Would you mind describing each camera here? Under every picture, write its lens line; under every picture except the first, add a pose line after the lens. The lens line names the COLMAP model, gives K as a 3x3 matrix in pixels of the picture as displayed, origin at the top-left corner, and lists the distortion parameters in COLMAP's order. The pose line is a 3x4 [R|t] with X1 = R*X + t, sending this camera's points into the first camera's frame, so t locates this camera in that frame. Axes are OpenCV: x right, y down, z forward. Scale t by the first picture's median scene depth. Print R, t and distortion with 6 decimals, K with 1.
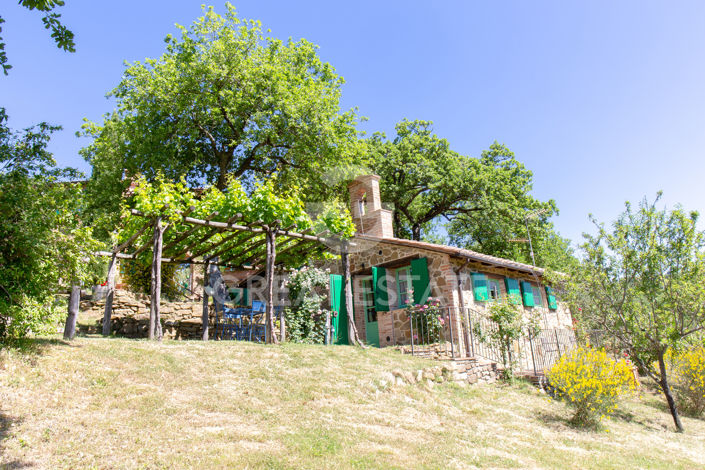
lens RADIAL K [[497.0, 0, 353.6], [0, 497.0, 225.7], [0, 0, 1]] dist [-0.007420, -0.005080]
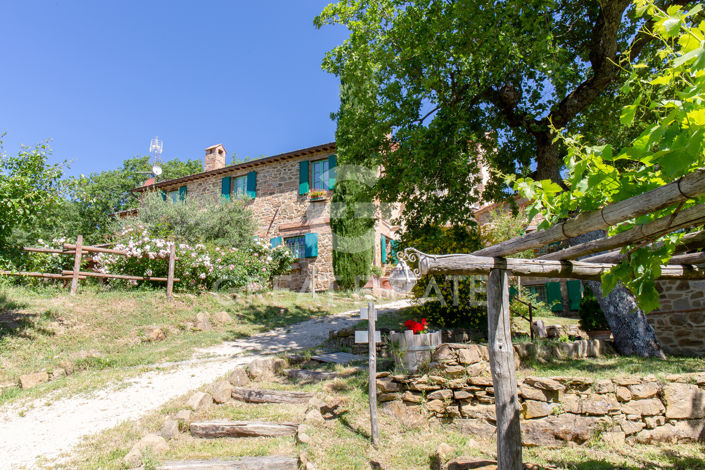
lens RADIAL K [[497.0, 0, 353.6], [0, 497.0, 225.7], [0, 0, 1]] dist [-0.007420, -0.005080]
pose [[0.906073, -0.059599, -0.418902, -0.374381], [0.085097, 0.995469, 0.042434, 0.016970], [0.414475, -0.074095, 0.907039, 0.617599]]
